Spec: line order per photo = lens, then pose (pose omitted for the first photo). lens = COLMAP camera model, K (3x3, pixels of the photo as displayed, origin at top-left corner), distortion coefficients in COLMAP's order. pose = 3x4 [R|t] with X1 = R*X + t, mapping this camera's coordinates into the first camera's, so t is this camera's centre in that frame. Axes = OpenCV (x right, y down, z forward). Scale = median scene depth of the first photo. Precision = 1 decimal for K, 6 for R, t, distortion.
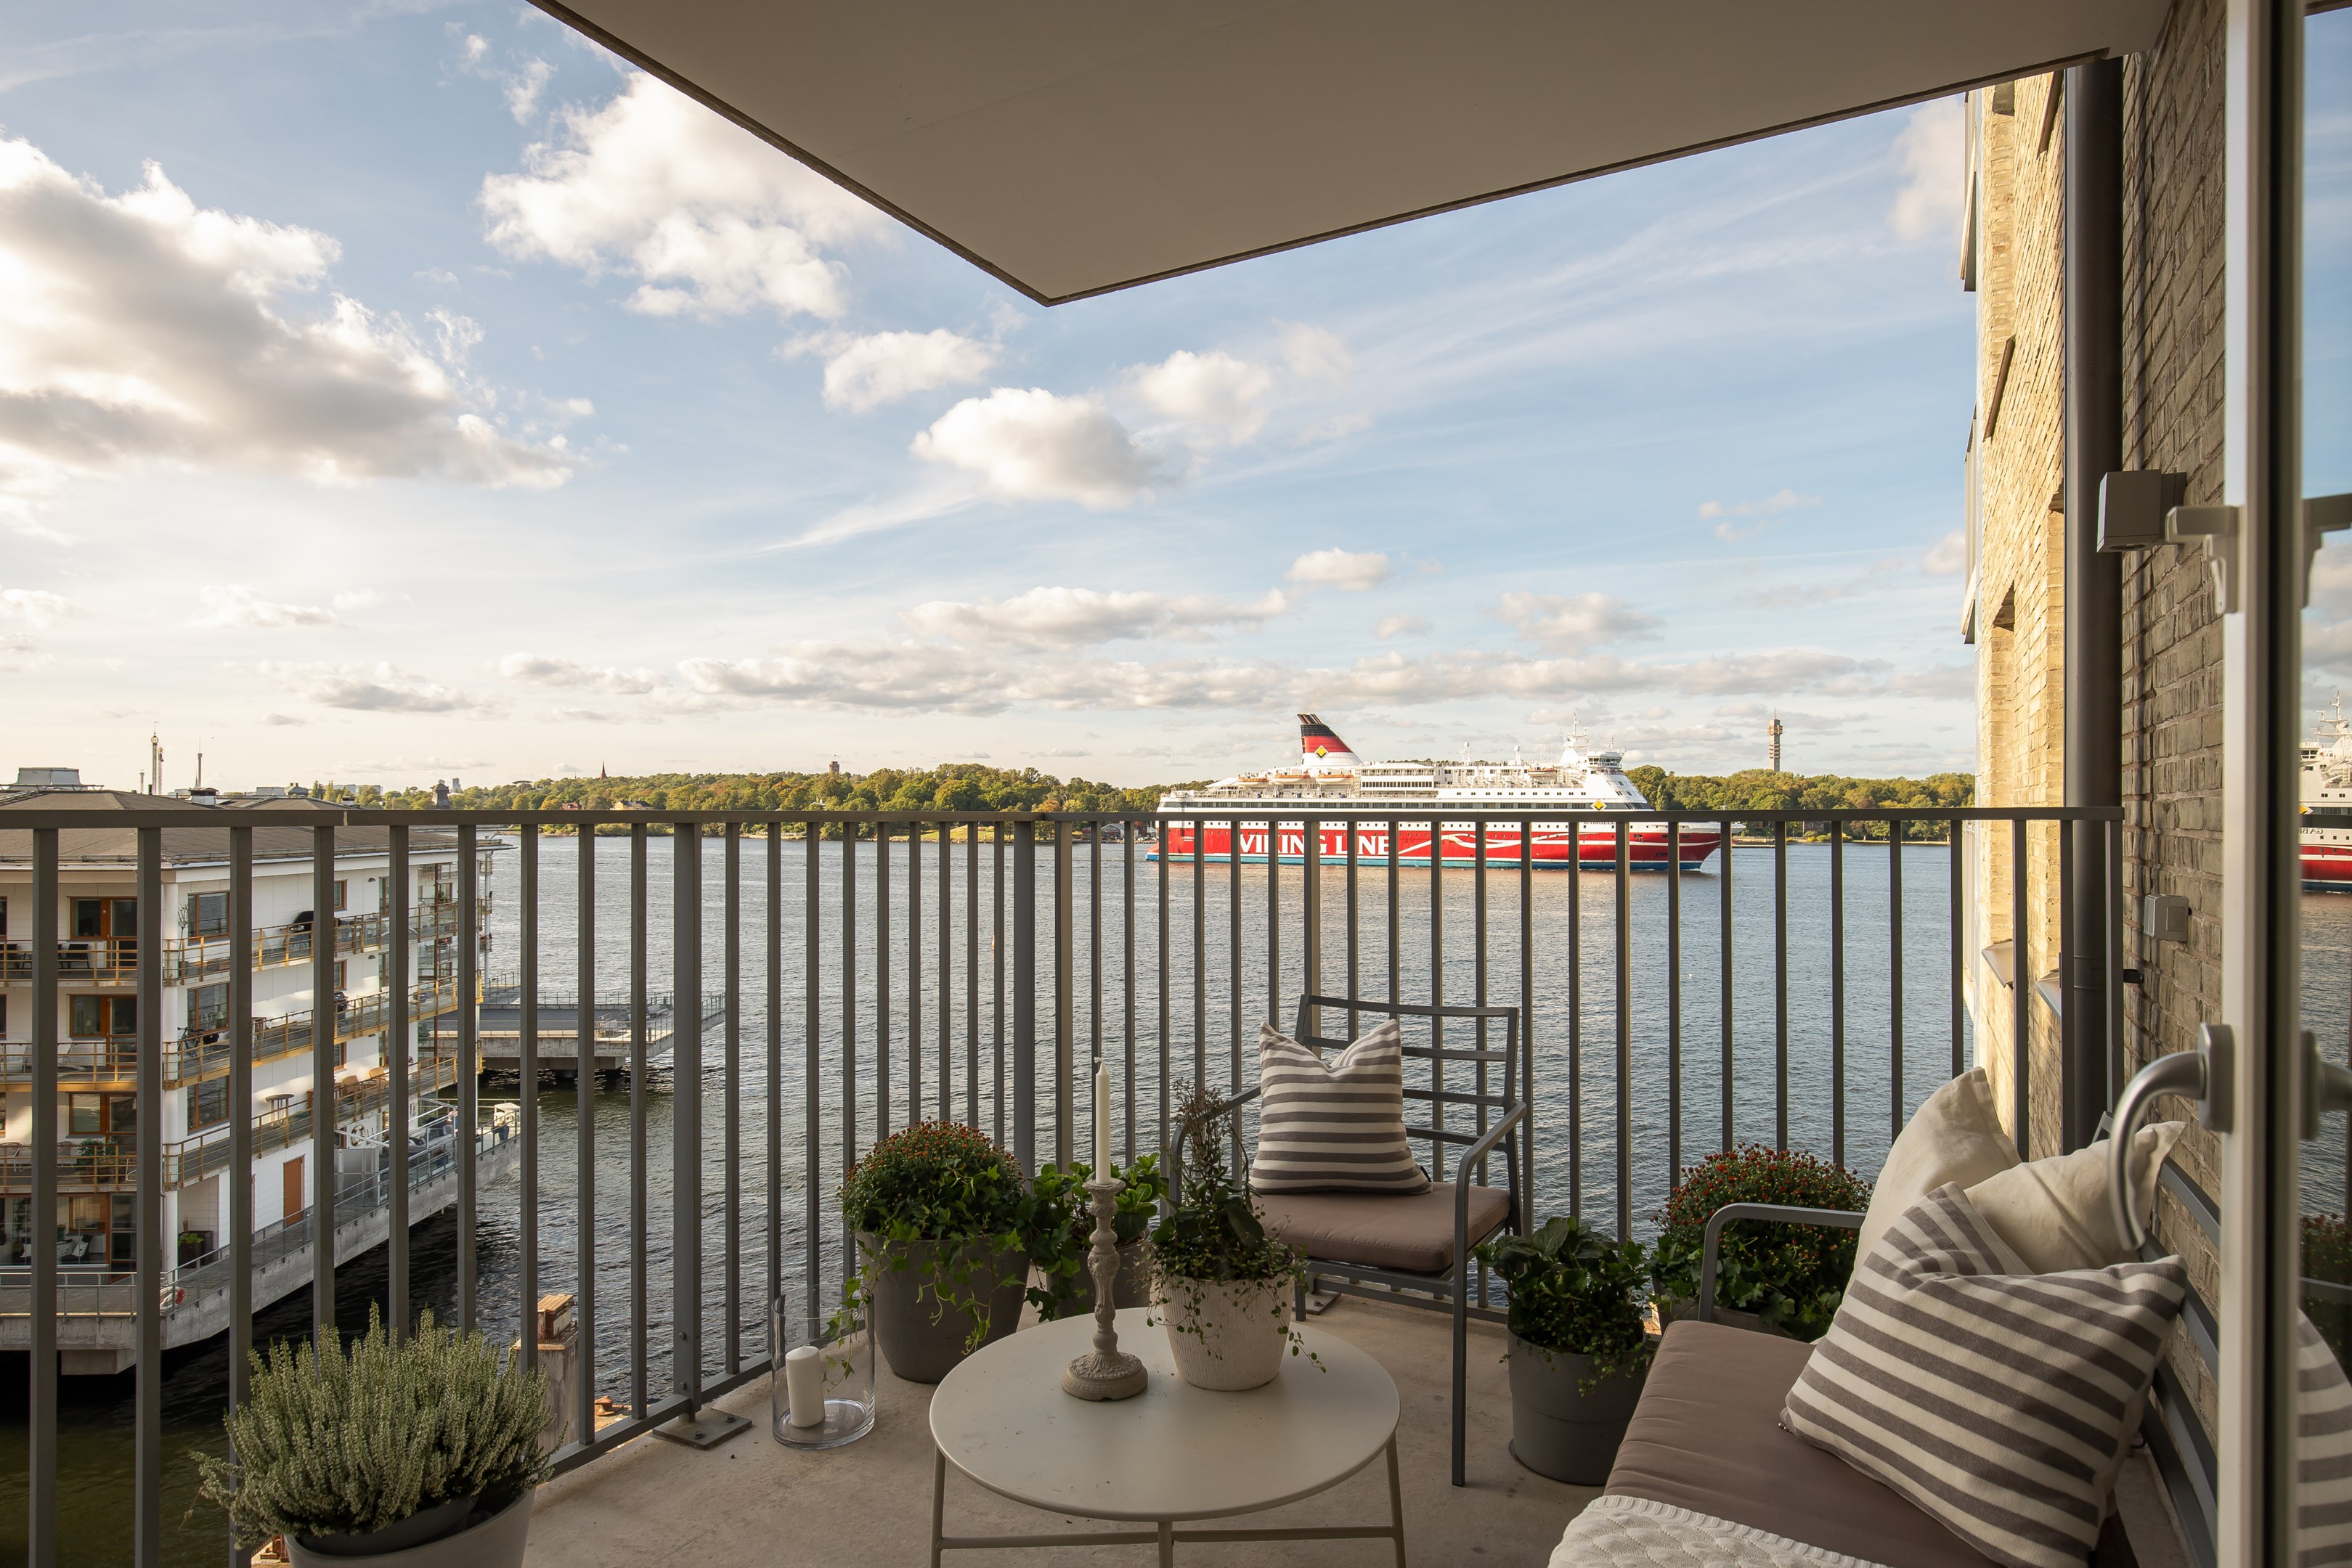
lens RADIAL K [[1336.3, 0, 1171.5], [0, 1336.3, 793.8], [0, 0, 1]] dist [-0.002294, 0.001412]
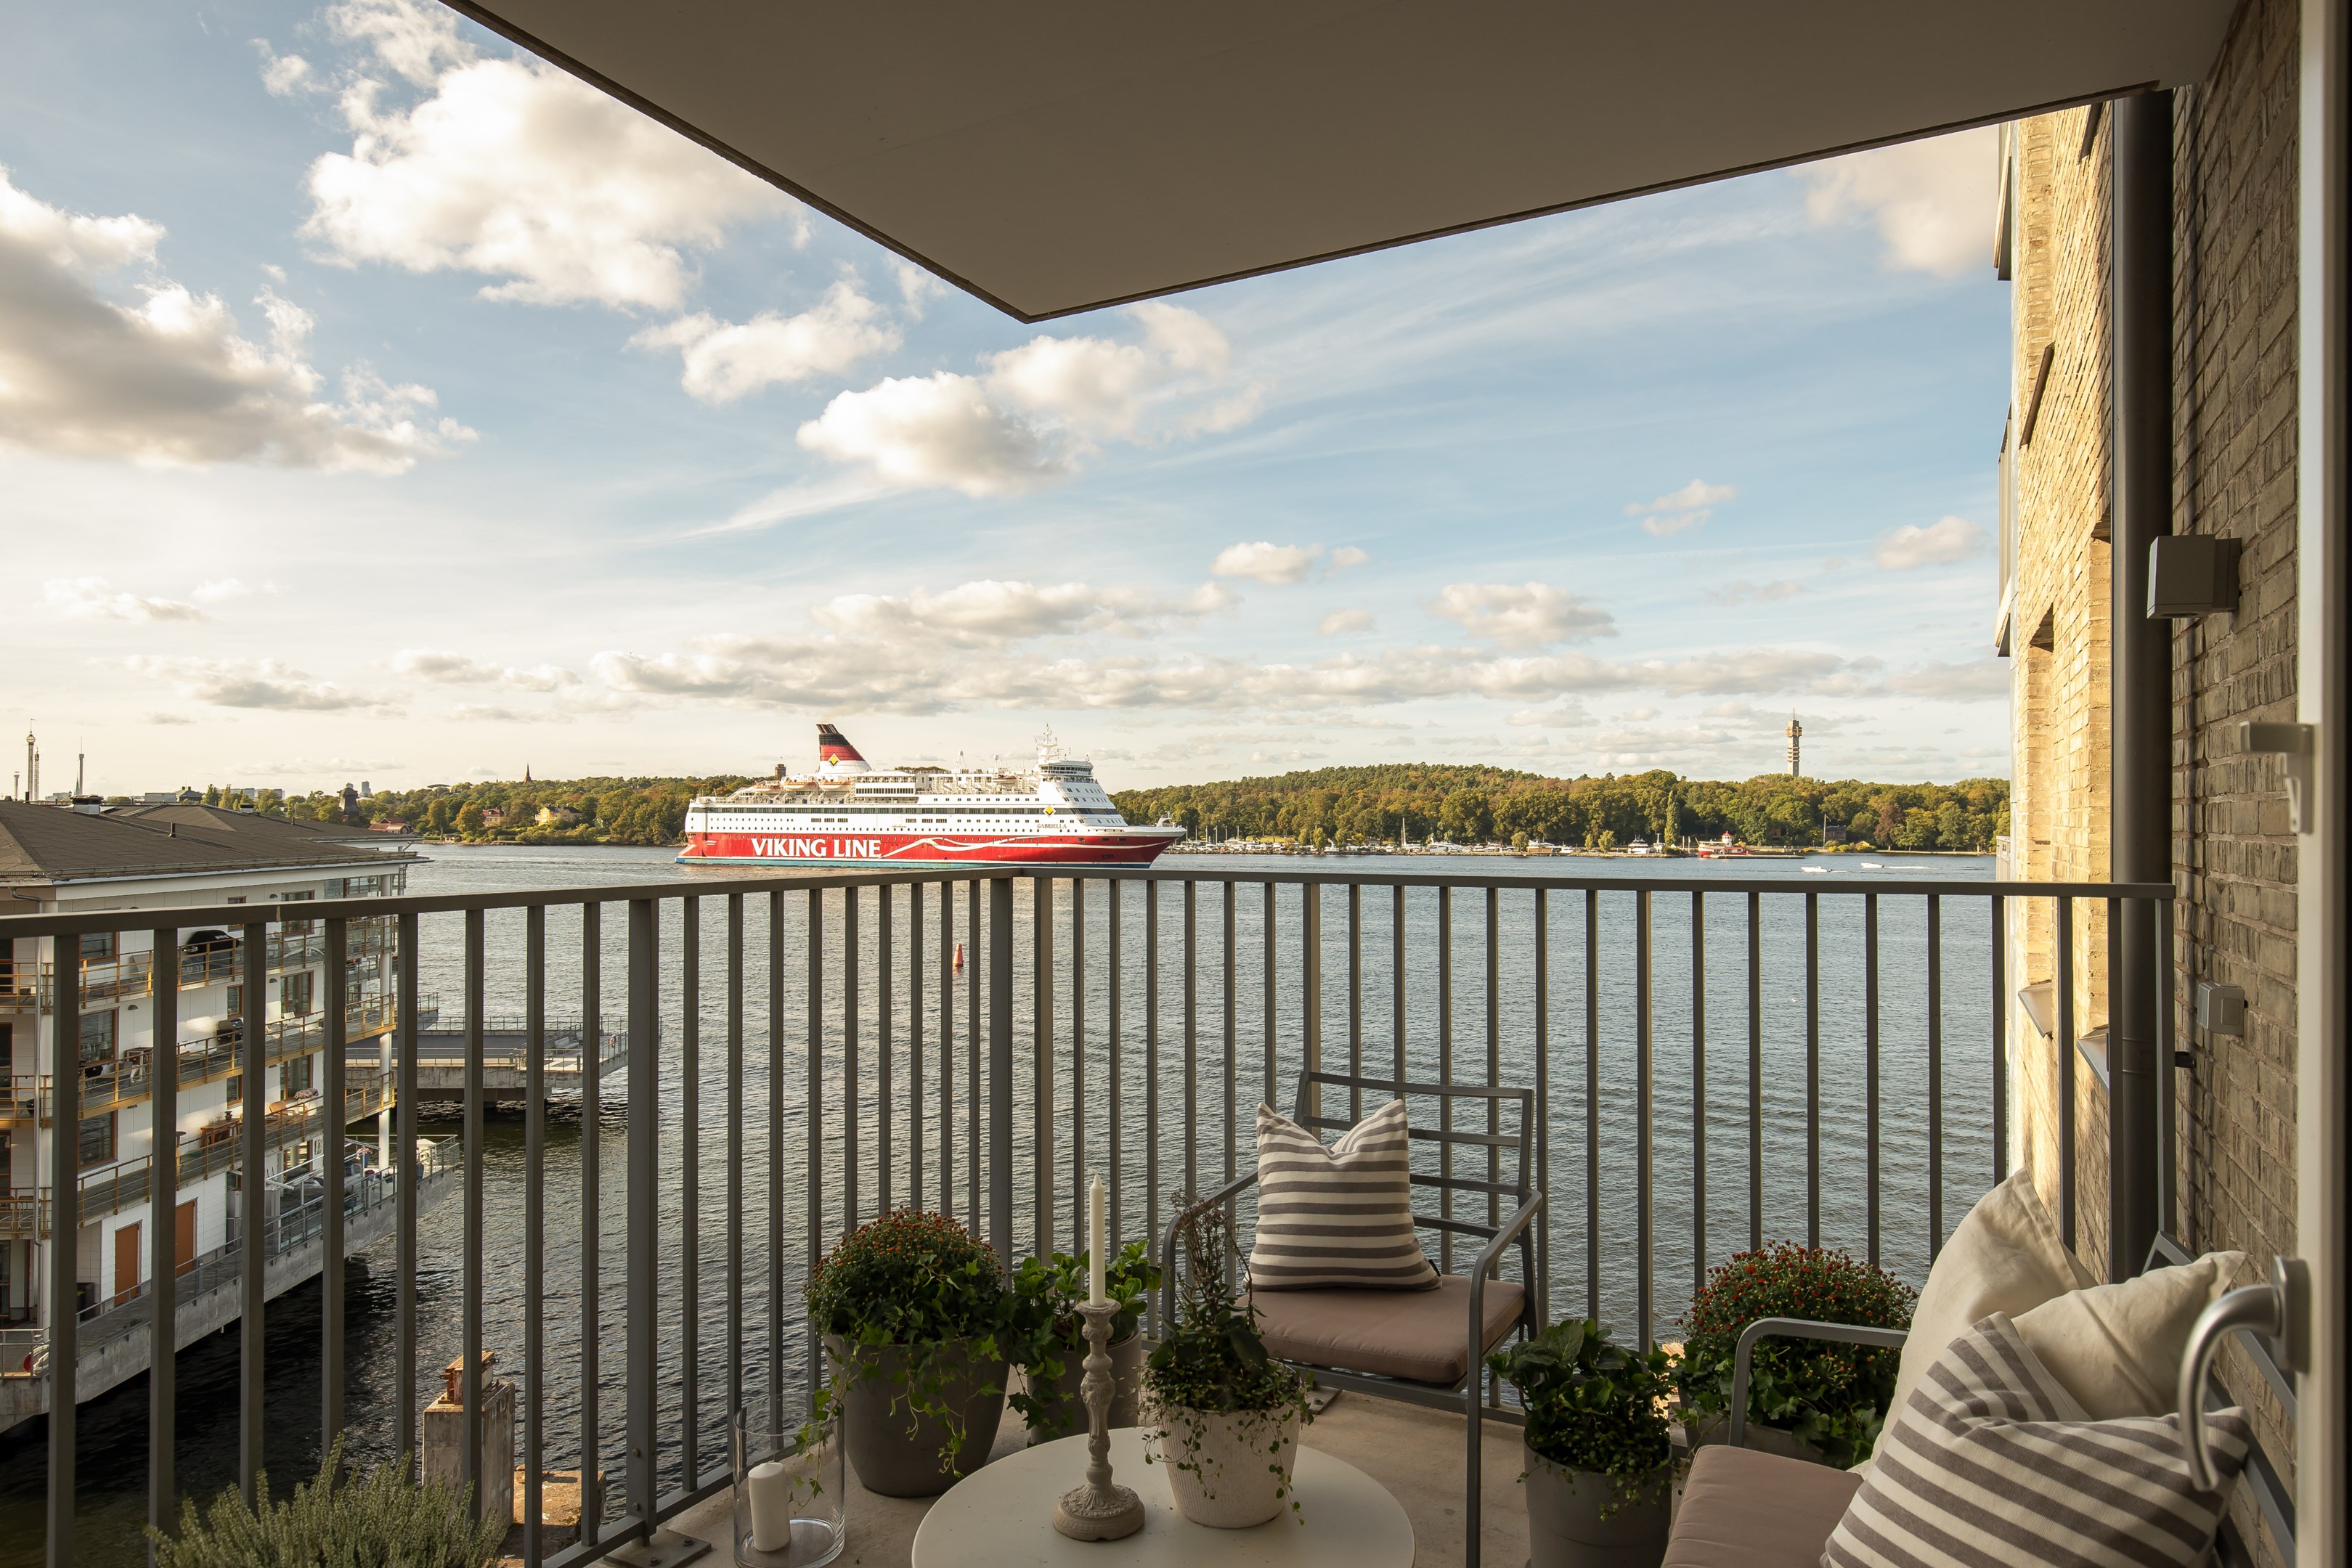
lens RADIAL K [[1442.7, 0, 1168.8], [0, 1442.7, 793.8], [0, 0, 1]] dist [0.002983, 0.001249]
pose [[0.999873, 0.001034, 0.015901, -0.013260], [-0.000972, 0.999992, -0.003912, -0.047603], [-0.015905, 0.003896, 0.999866, -0.009464]]
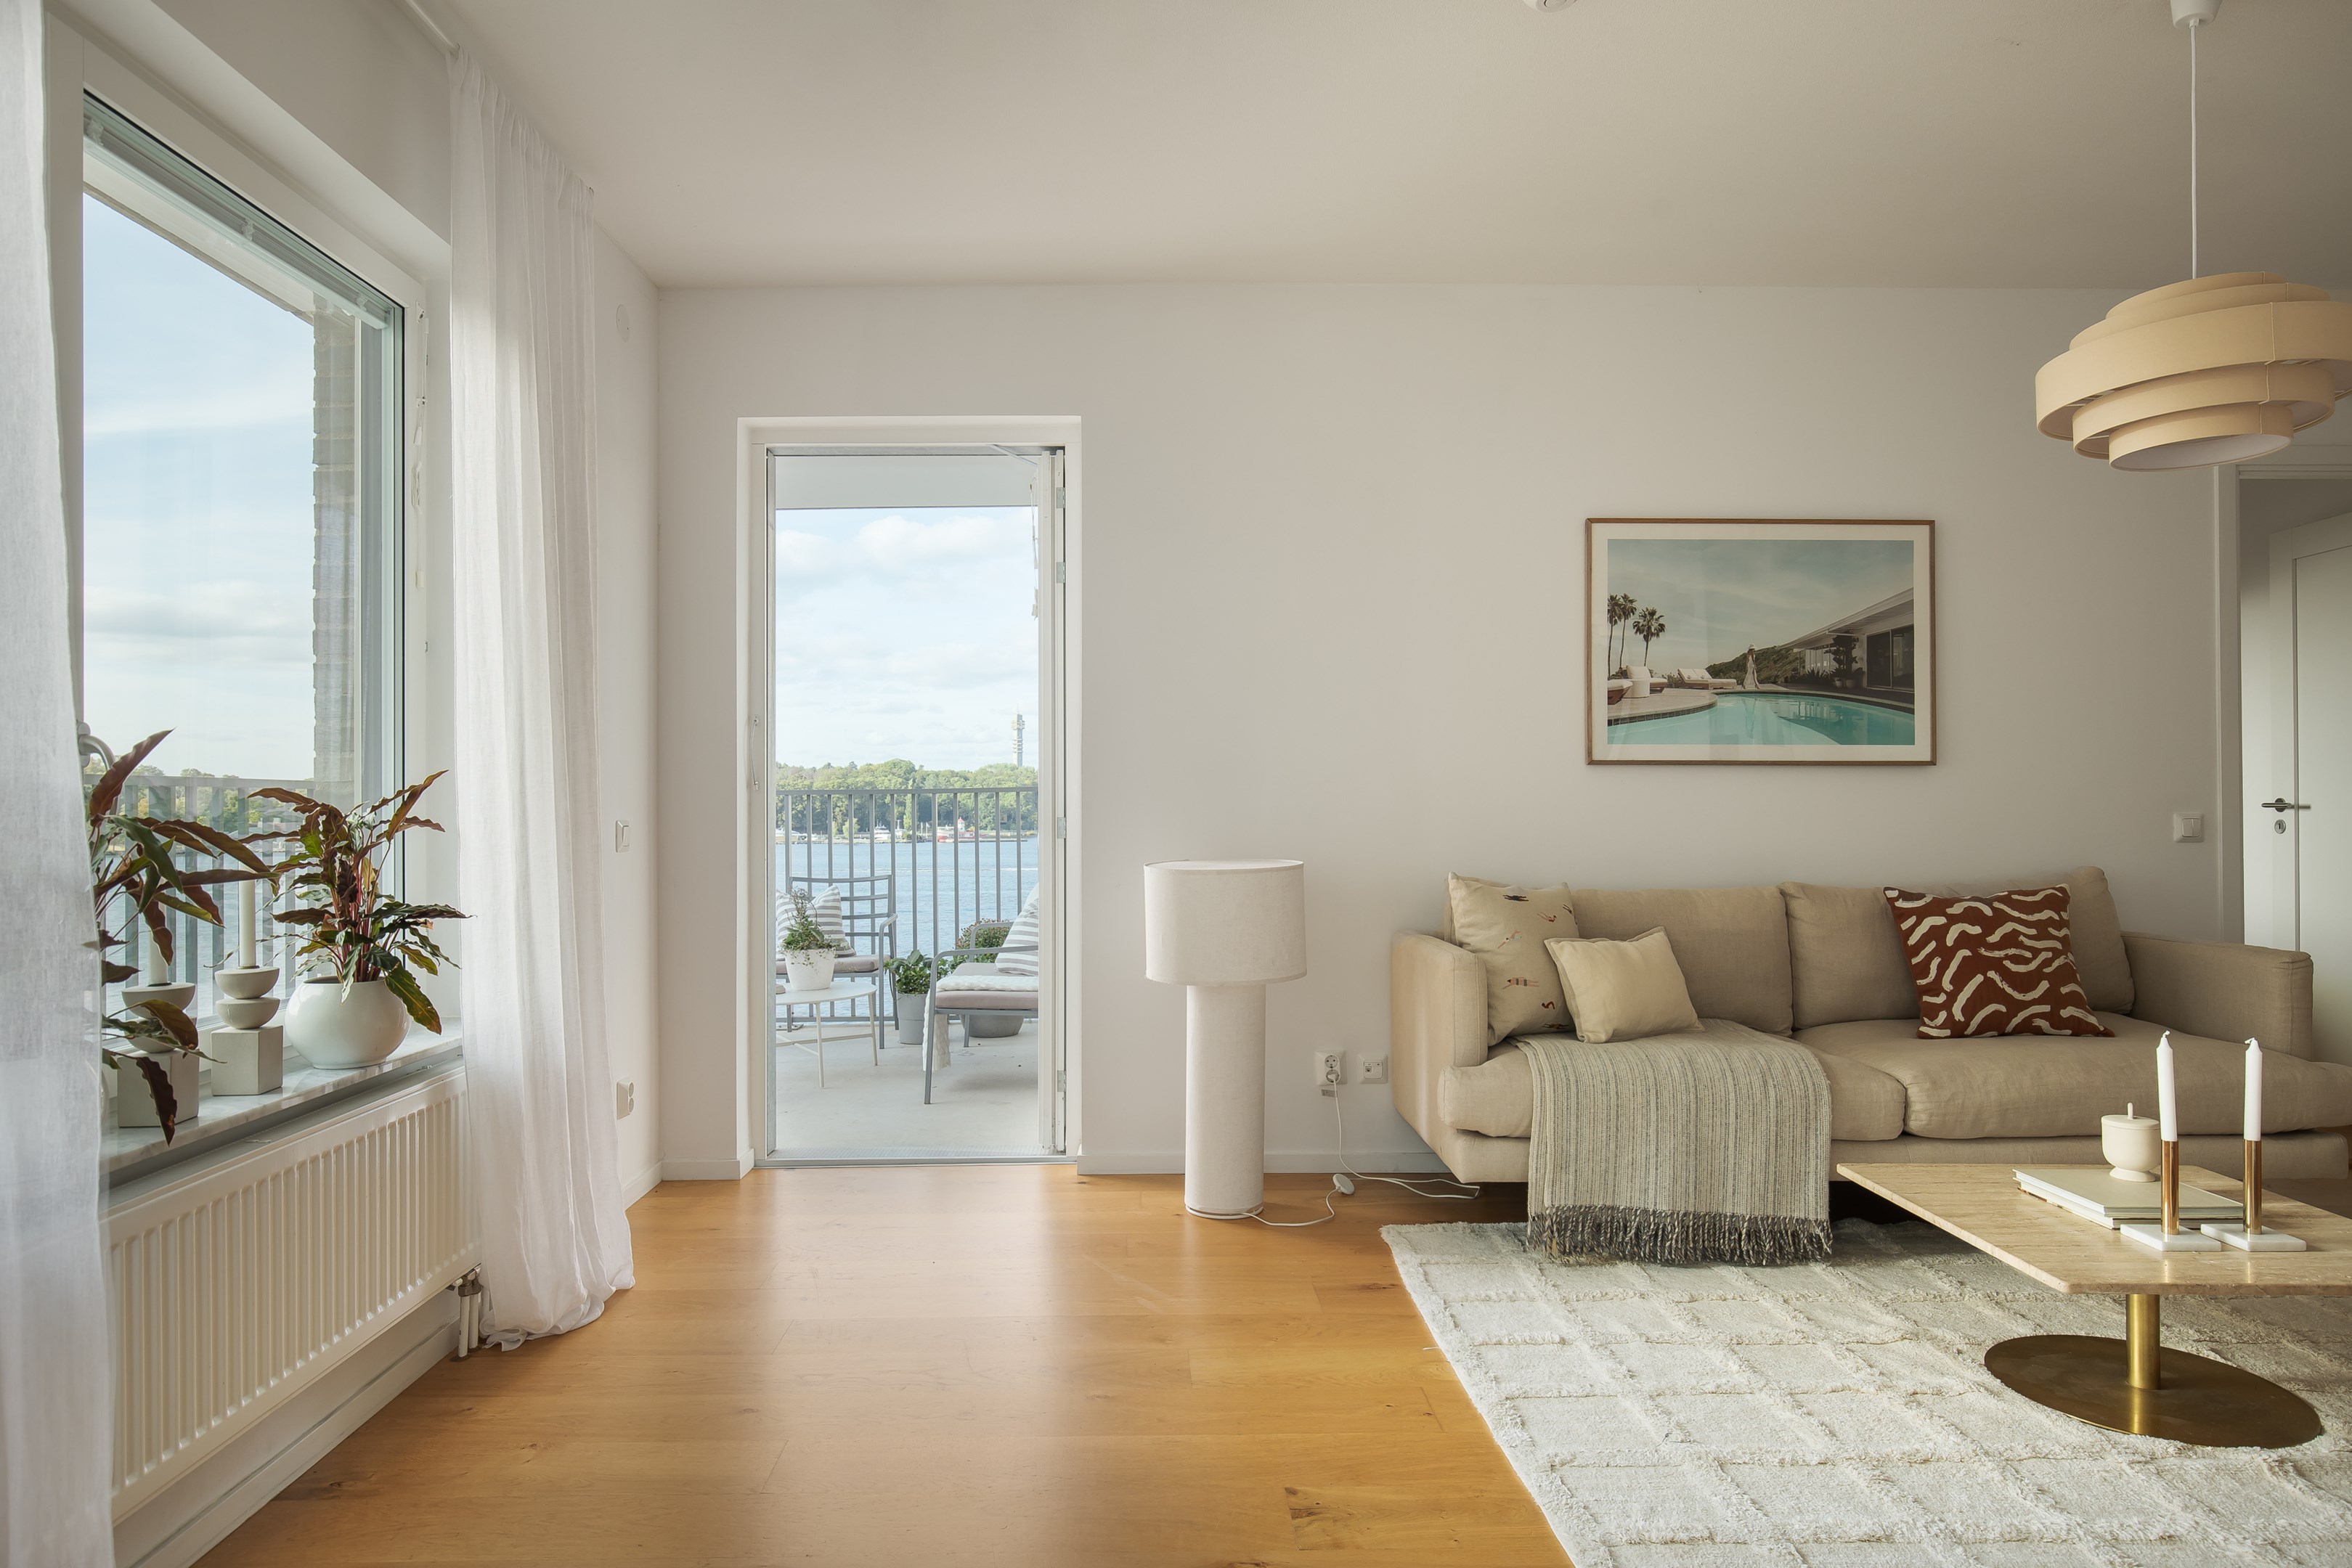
lens RADIAL K [[1442.7, 0, 1168.8], [0, 1442.7, 793.8], [0, 0, 1]] dist [0.002983, 0.001249]
pose [[0.863665, -0.003454, 0.504054, -0.637290], [0.001525, 0.999990, 0.004239, 0.012665], [-0.504063, -0.002893, 0.863662, -1.527346]]
